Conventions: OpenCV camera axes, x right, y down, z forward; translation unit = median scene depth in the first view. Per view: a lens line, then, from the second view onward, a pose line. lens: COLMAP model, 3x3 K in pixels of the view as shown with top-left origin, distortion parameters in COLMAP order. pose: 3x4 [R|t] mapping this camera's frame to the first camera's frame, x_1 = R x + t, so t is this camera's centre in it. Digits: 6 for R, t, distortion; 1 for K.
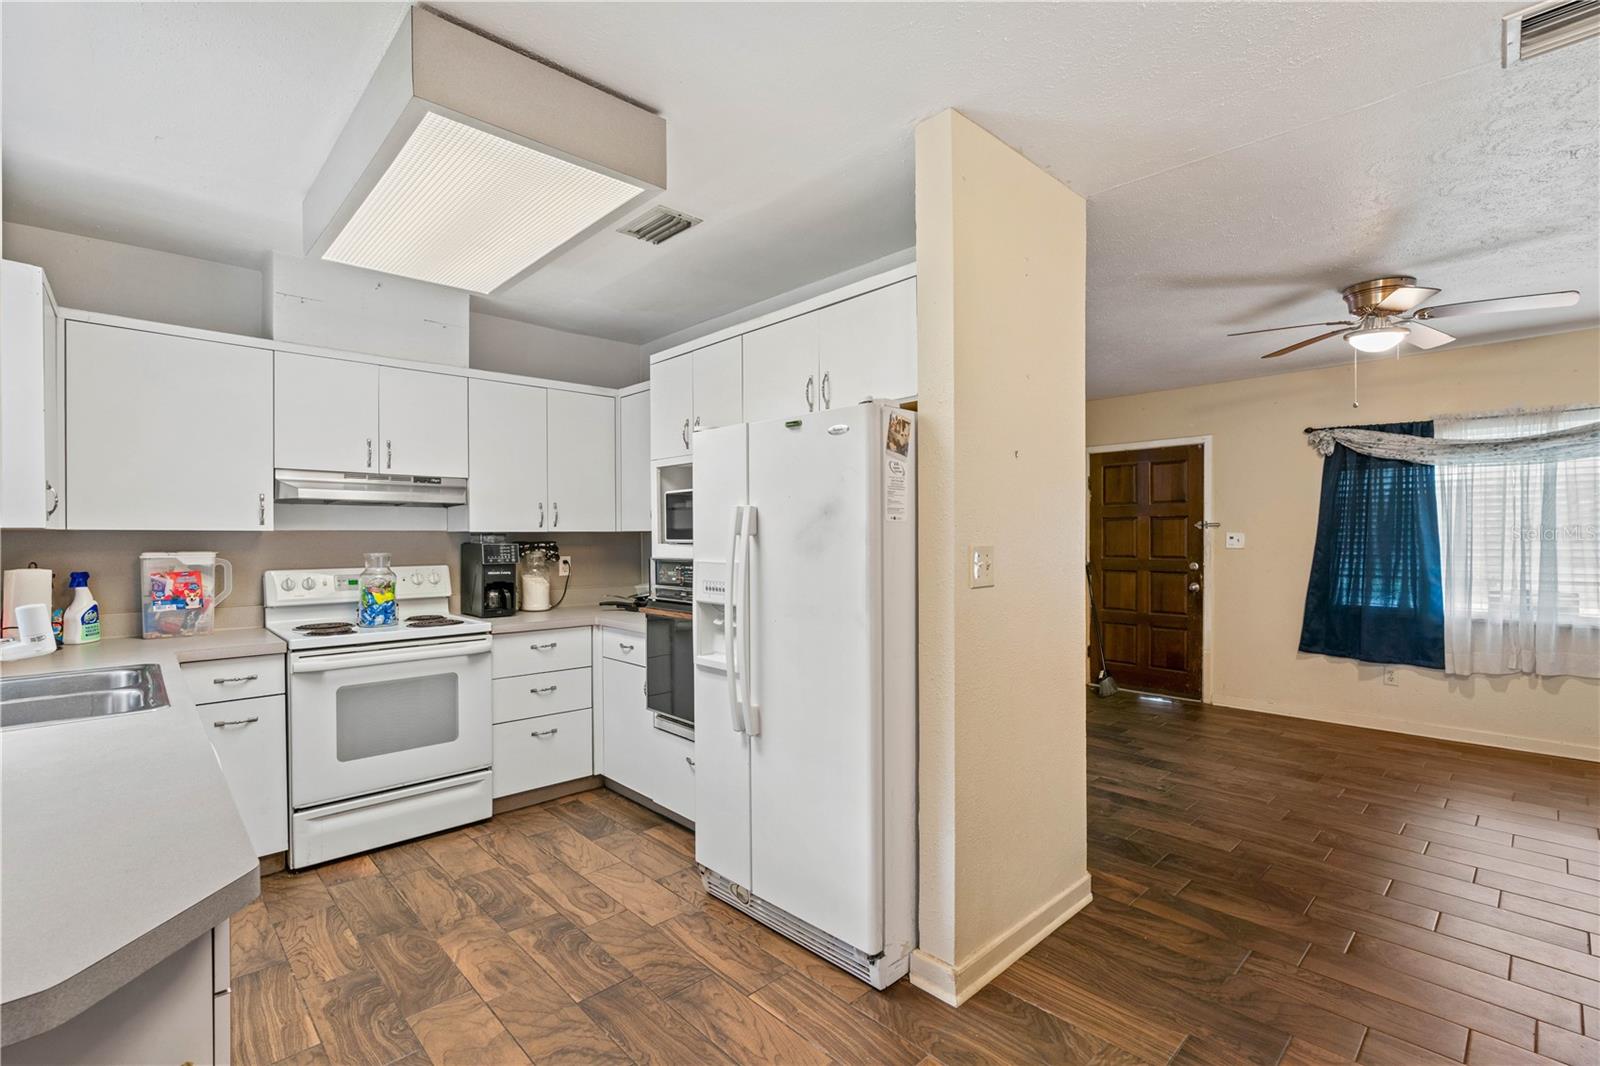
lens RADIAL K [[719.2, 0, 801.6], [0, 719.2, 539.8], [0, 0, 1]] dist [-0.010873, 0.003208]
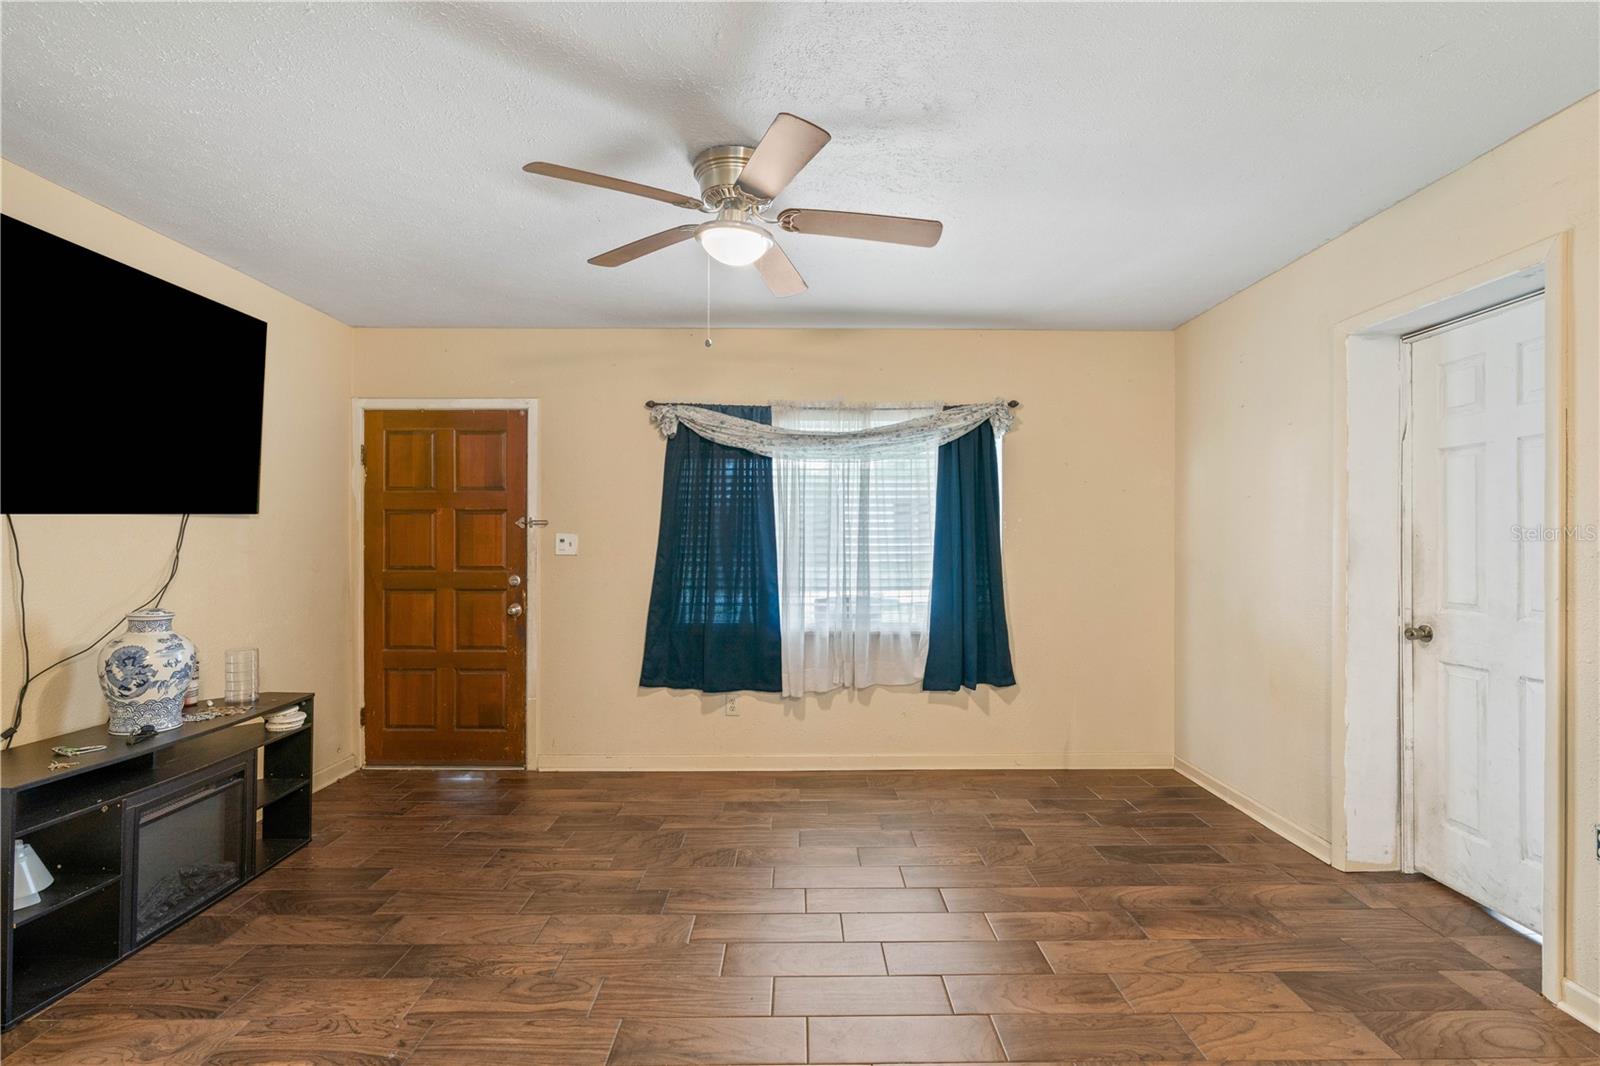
lens RADIAL K [[719.2, 0, 805.2], [0, 719.2, 543.9], [0, 0, 1]] dist [-0.010873, 0.003208]
pose [[0.677798, -0.001557, 0.735246, 0.350492], [-0.001109, 0.999994, 0.003140, -0.003075], [-0.735247, -0.002944, 0.677793, 0.489389]]
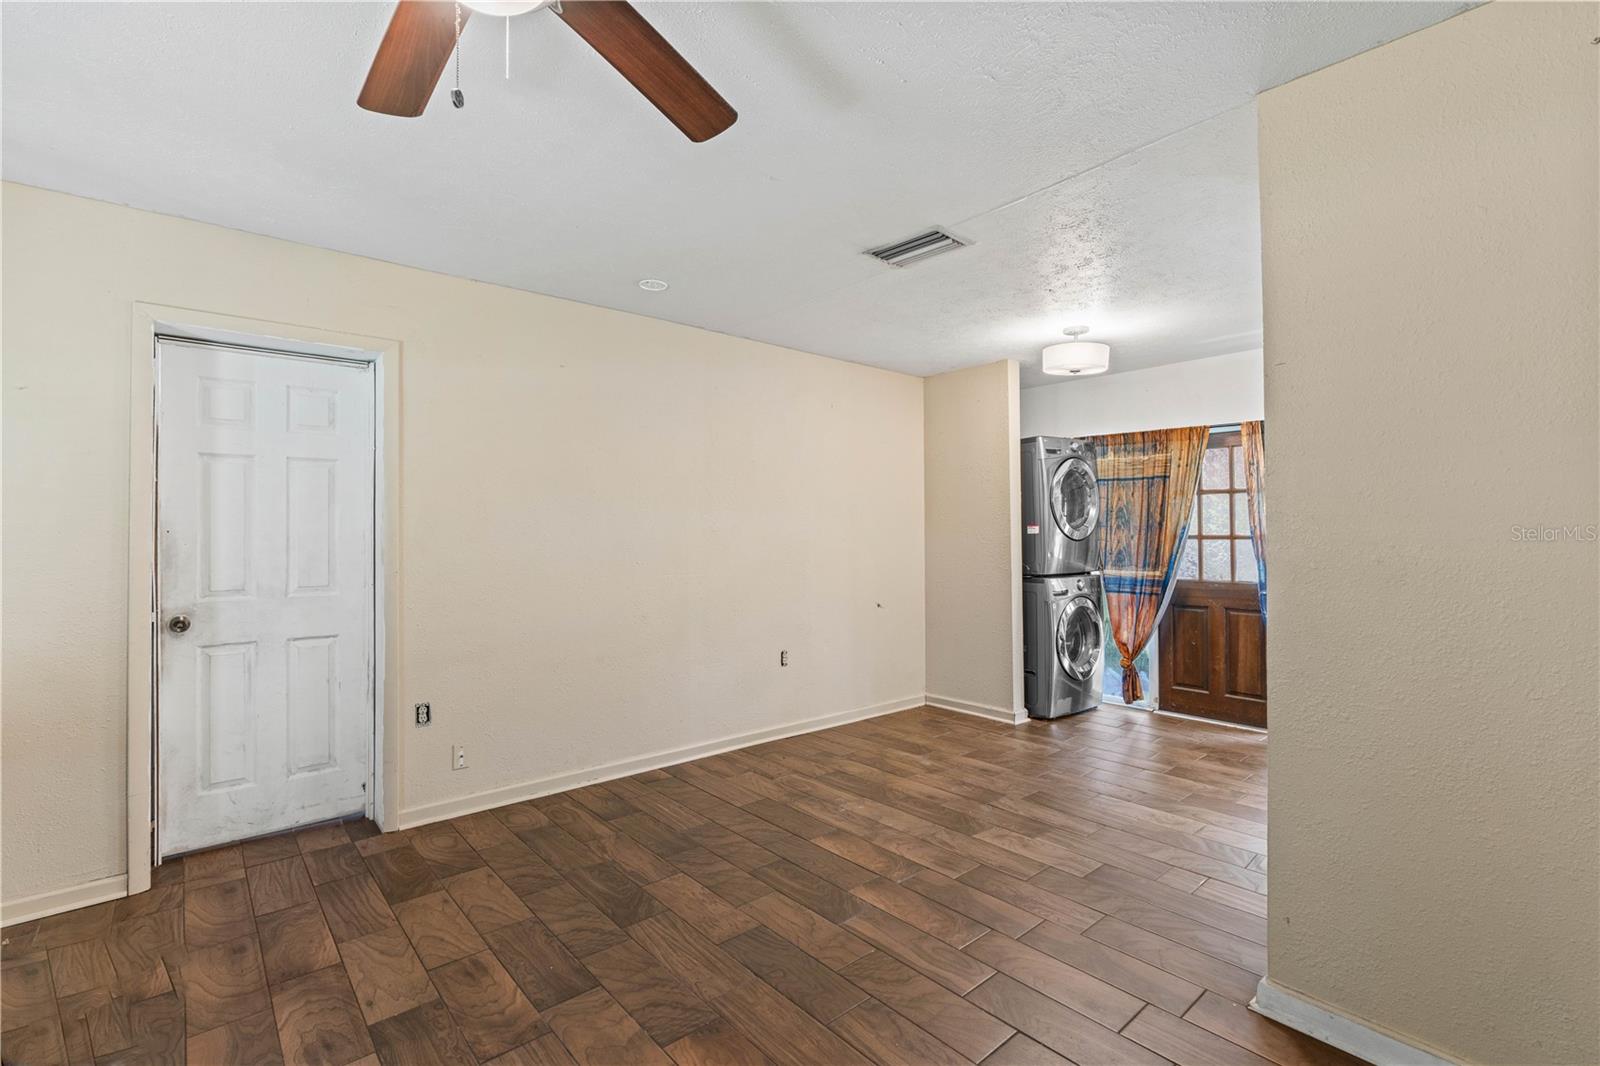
lens RADIAL K [[719.2, 0, 801.3], [0, 719.2, 533.0], [0, 0, 1]] dist [-0.010873, 0.003208]
pose [[-0.999053, 0.005523, 0.043164, 0.627368], [0.005651, 0.999980, 0.002842, -0.006842], [-0.043147, 0.003083, -0.999064, 1.302631]]
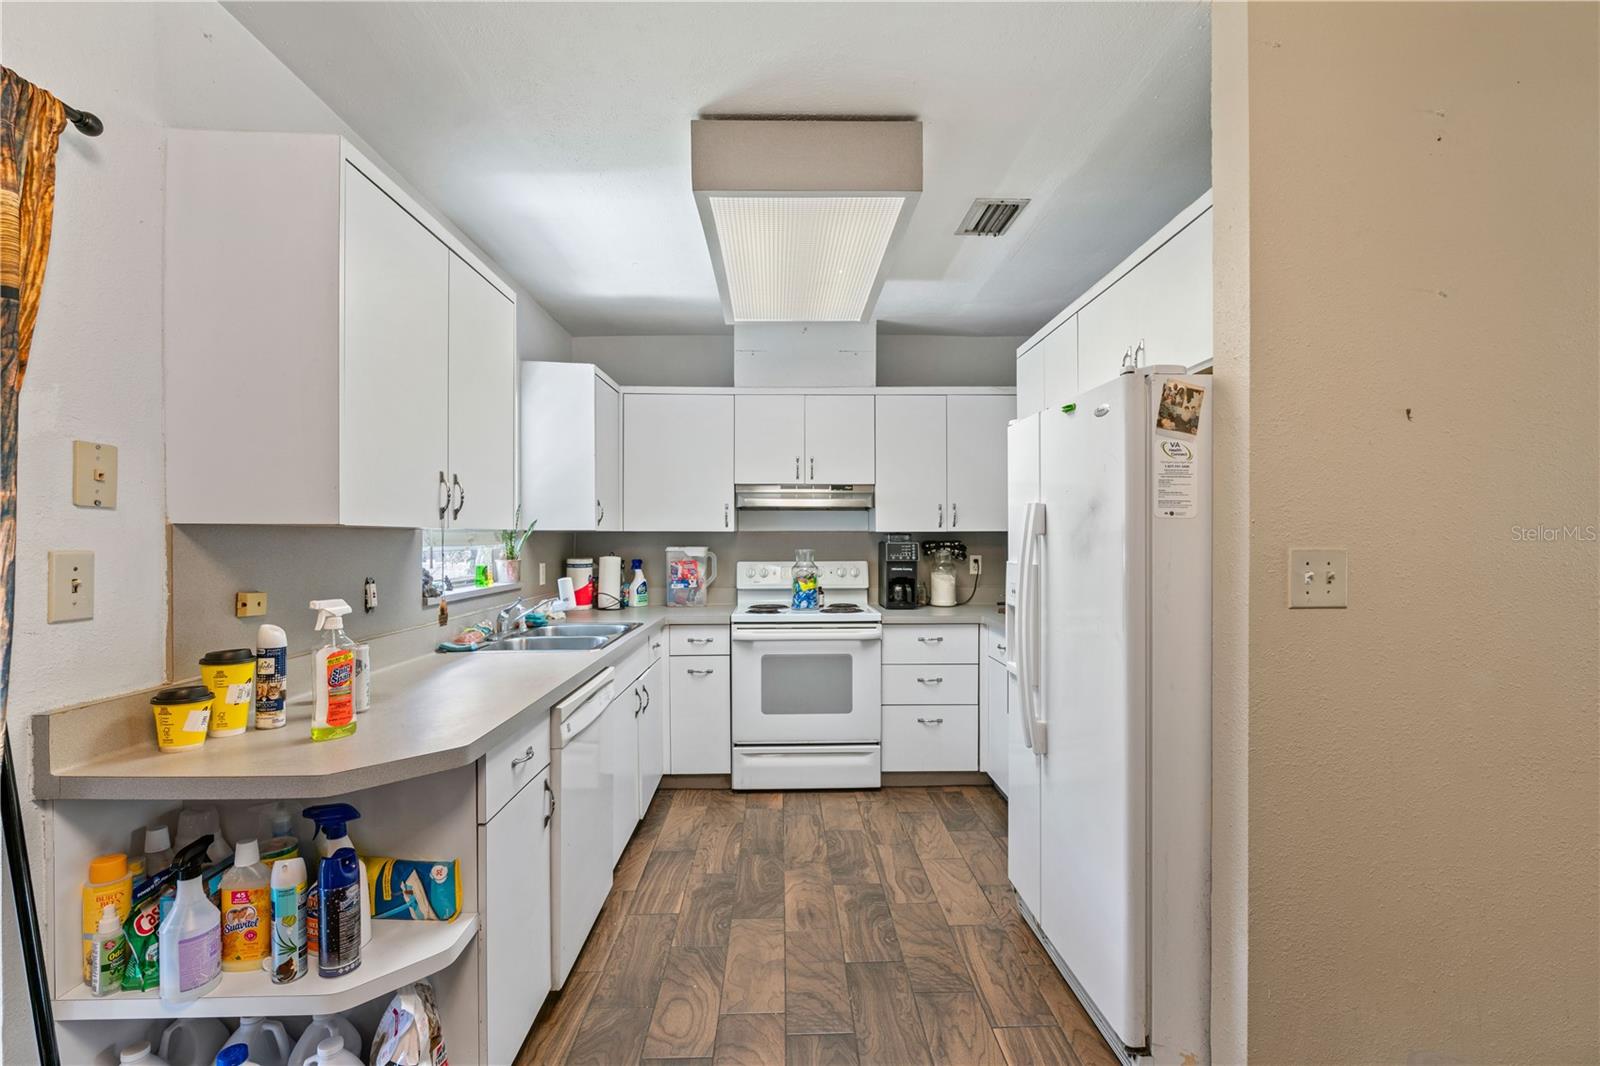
lens RADIAL K [[719.2, 0, 796.1], [0, 719.2, 541.4], [0, 0, 1]] dist [-0.010873, 0.003208]
pose [[0.743366, 0.006371, -0.668855, 0.194255], [-0.004661, 0.999980, 0.004344, -0.000411], [0.668869, -0.000111, 0.743381, 0.073346]]
